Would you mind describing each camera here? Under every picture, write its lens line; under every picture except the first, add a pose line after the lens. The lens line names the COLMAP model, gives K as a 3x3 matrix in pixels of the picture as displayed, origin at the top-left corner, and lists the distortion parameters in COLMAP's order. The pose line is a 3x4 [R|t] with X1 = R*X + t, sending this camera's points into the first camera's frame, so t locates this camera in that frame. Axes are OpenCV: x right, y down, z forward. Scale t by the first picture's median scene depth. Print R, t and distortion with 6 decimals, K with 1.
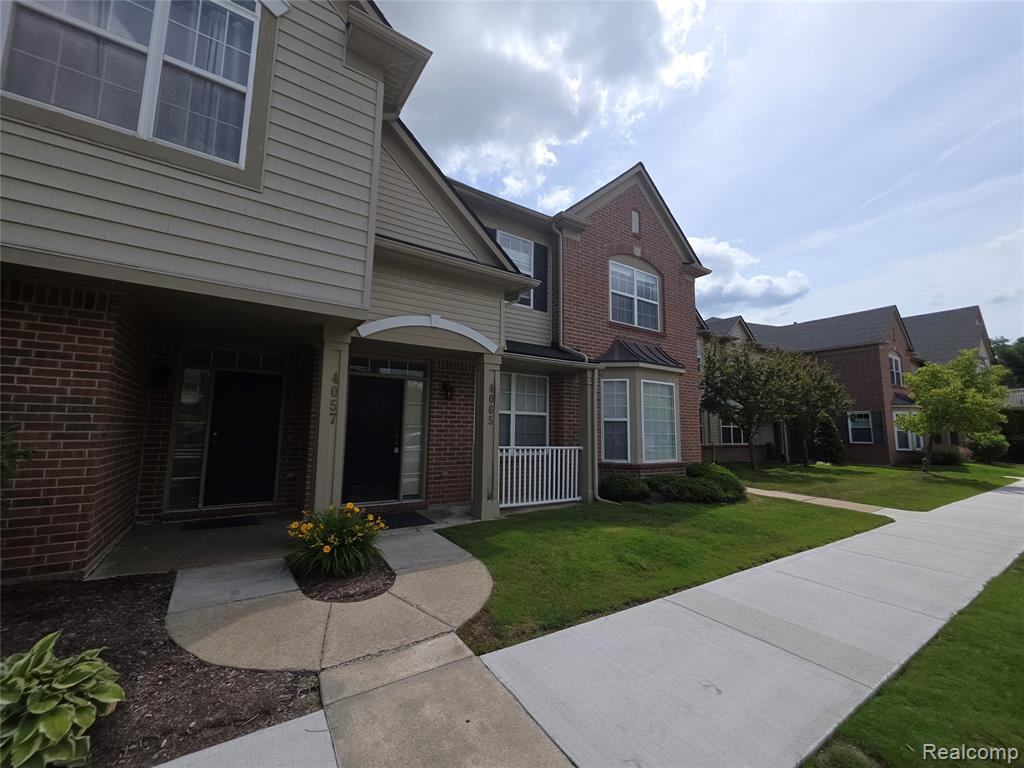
lens RADIAL K [[407.7, 0, 509.4], [0, 407.7, 380.1], [0, 0, 1]] dist [-0.000615, -0.000339]
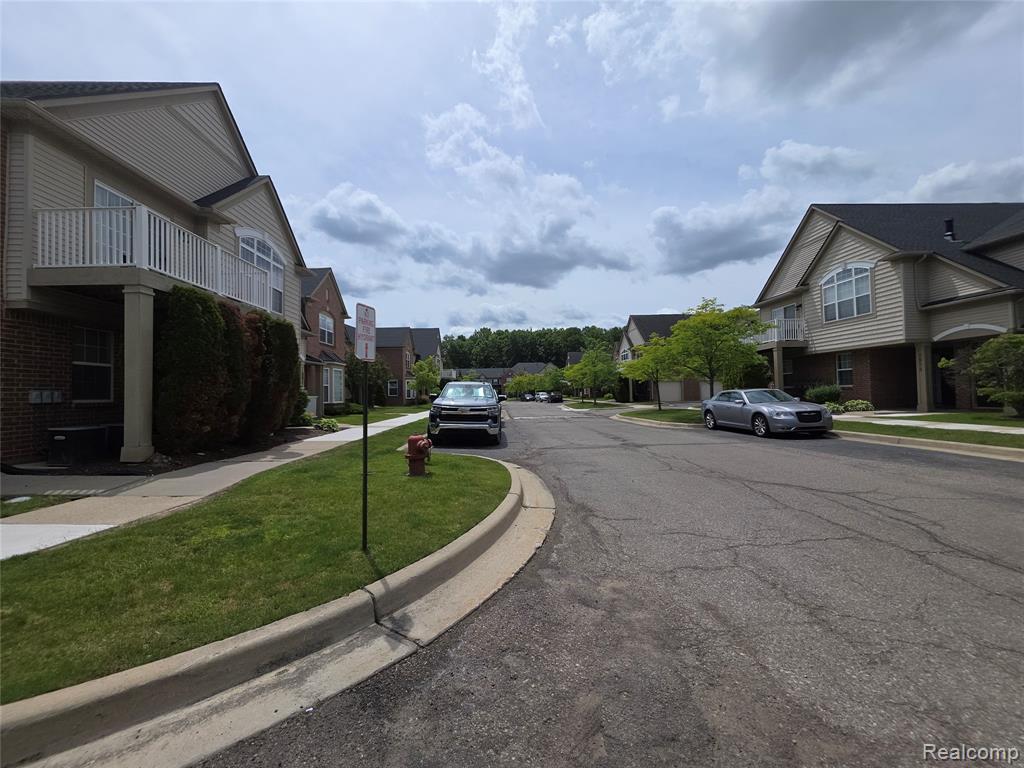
lens RADIAL K [[410.0, 0, 509.6], [0, 410.0, 381.4], [0, 0, 1]] dist [0.000410, 0.000306]
pose [[0.527898, 0.001775, 0.849306, -1.057115], [-0.081121, 0.995531, 0.048342, -0.113498], [-0.845425, -0.094416, 0.525683, -1.039035]]
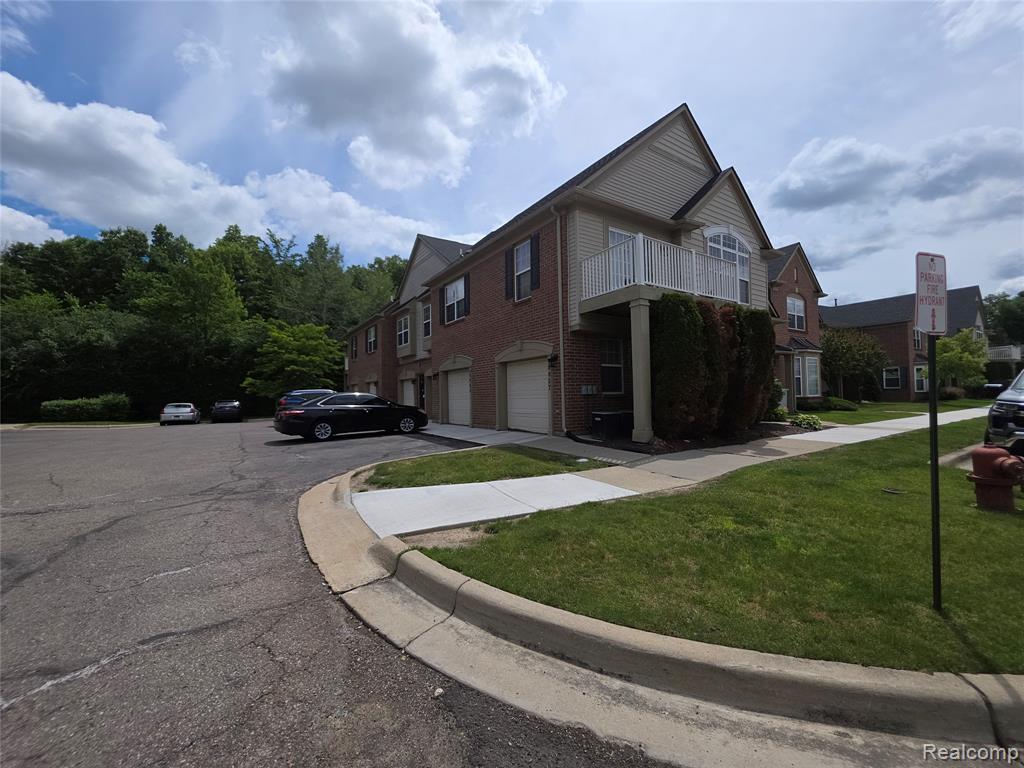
lens RADIAL K [[407.7, 0, 509.4], [0, 407.7, 380.1], [0, 0, 1]] dist [-0.000615, -0.000339]
pose [[0.999462, -0.032599, -0.003651, -1.073320], [0.032794, 0.995562, 0.088213, -0.106181], [0.000759, -0.088286, 0.996095, -0.984208]]
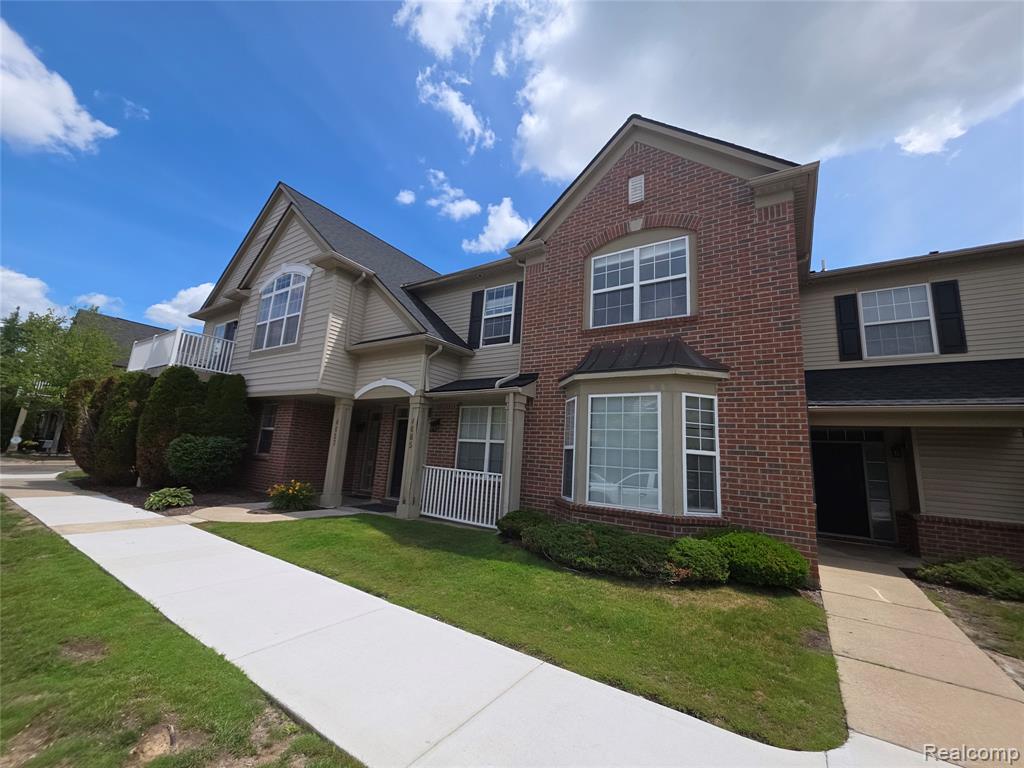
lens RADIAL K [[410.0, 0, 509.6], [0, 410.0, 381.4], [0, 0, 1]] dist [0.000410, 0.000306]
pose [[0.391174, -0.167685, -0.904912, 0.882979], [0.056716, 0.985784, -0.158154, 0.080886], [0.918568, 0.010542, 0.395123, 0.495726]]
